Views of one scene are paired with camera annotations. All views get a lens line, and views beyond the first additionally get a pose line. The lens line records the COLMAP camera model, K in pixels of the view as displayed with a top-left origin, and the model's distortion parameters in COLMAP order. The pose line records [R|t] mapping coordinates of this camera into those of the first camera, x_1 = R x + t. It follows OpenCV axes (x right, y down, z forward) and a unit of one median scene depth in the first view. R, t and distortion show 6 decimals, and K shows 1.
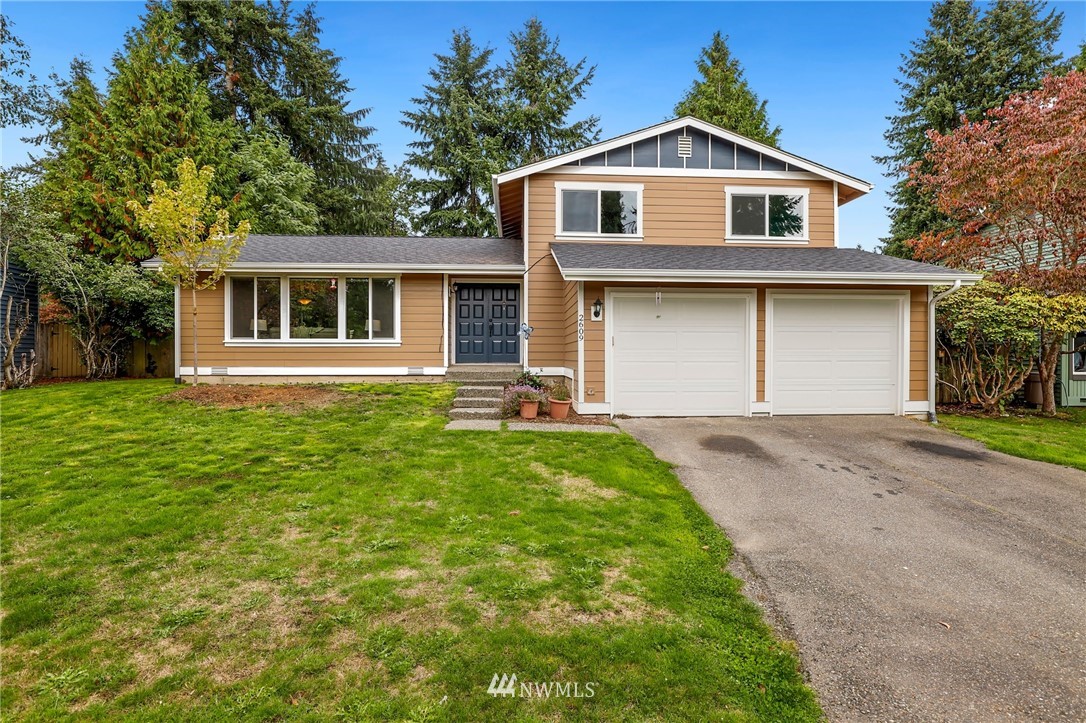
lens RADIAL K [[571.3, 0, 538.5], [0, 571.3, 361.8], [0, 0, 1]] dist [-0.015179, 0.004007]
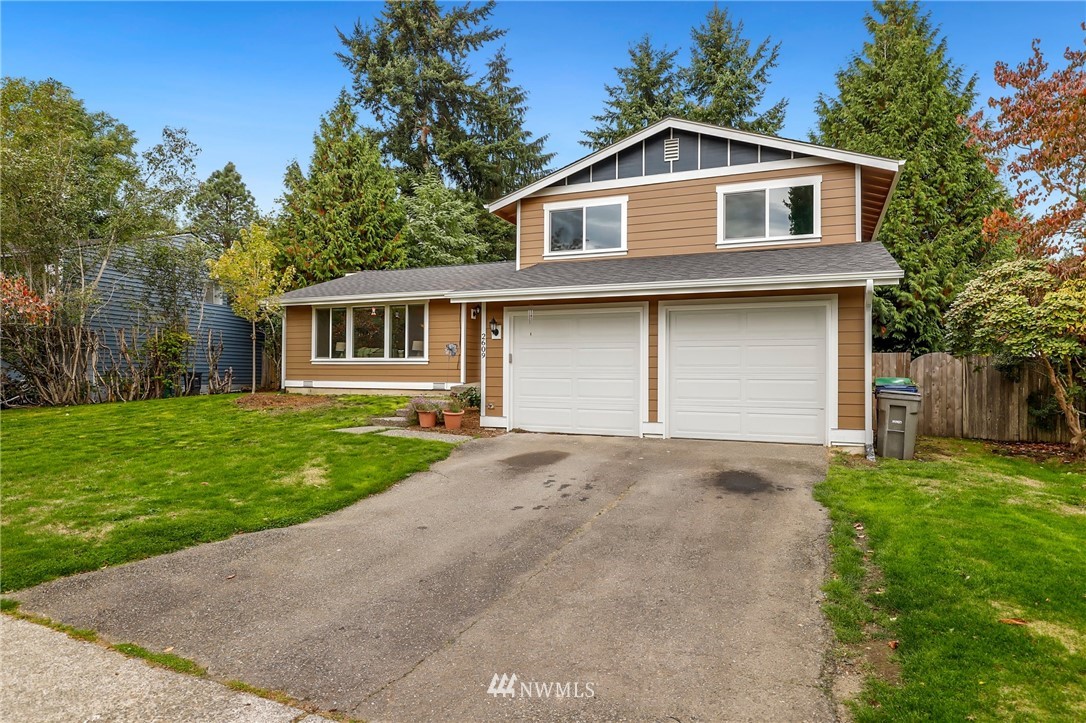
lens RADIAL K [[615.8, 0, 549.0], [0, 615.8, 368.9], [0, 0, 1]] dist [-0.008966, 0.001370]
pose [[0.896774, 0.001713, -0.442486, 0.518139], [-0.011582, 0.999741, -0.019602, 0.003204], [0.442337, 0.022703, 0.896561, 0.015282]]
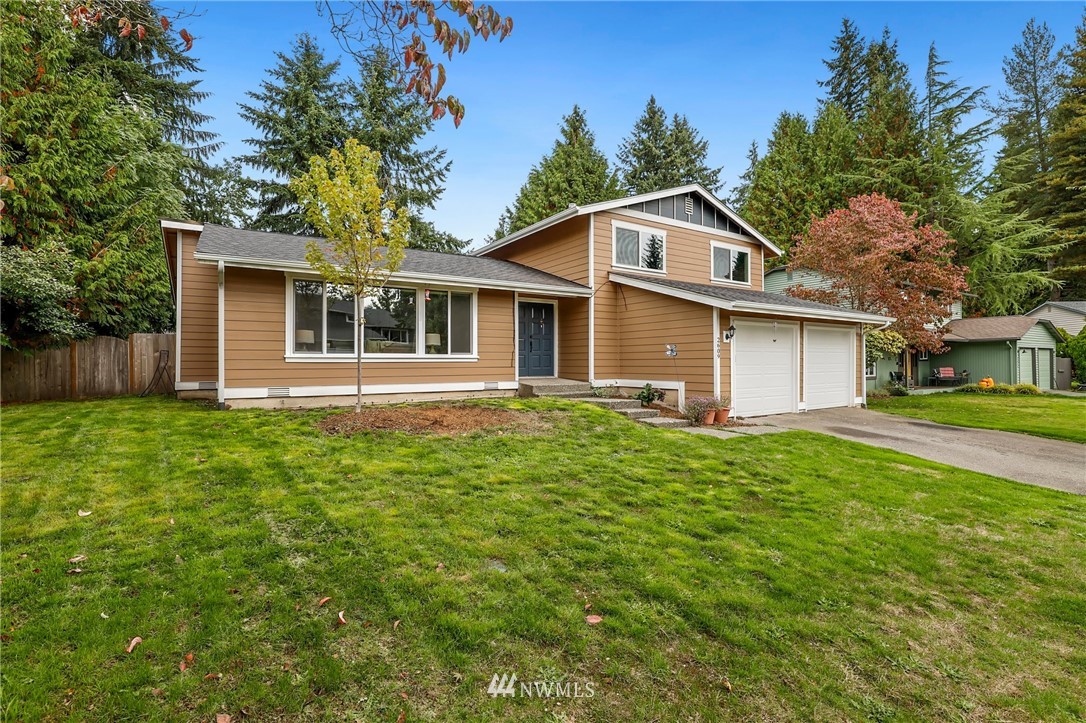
lens RADIAL K [[502.6, 0, 535.1], [0, 502.6, 364.8], [0, 0, 1]] dist [-0.014967, 0.003317]
pose [[0.874457, -0.004710, 0.485080, -0.587845], [0.009804, 0.999920, -0.007966, -0.013934], [-0.485003, 0.011722, 0.874434, 0.185428]]
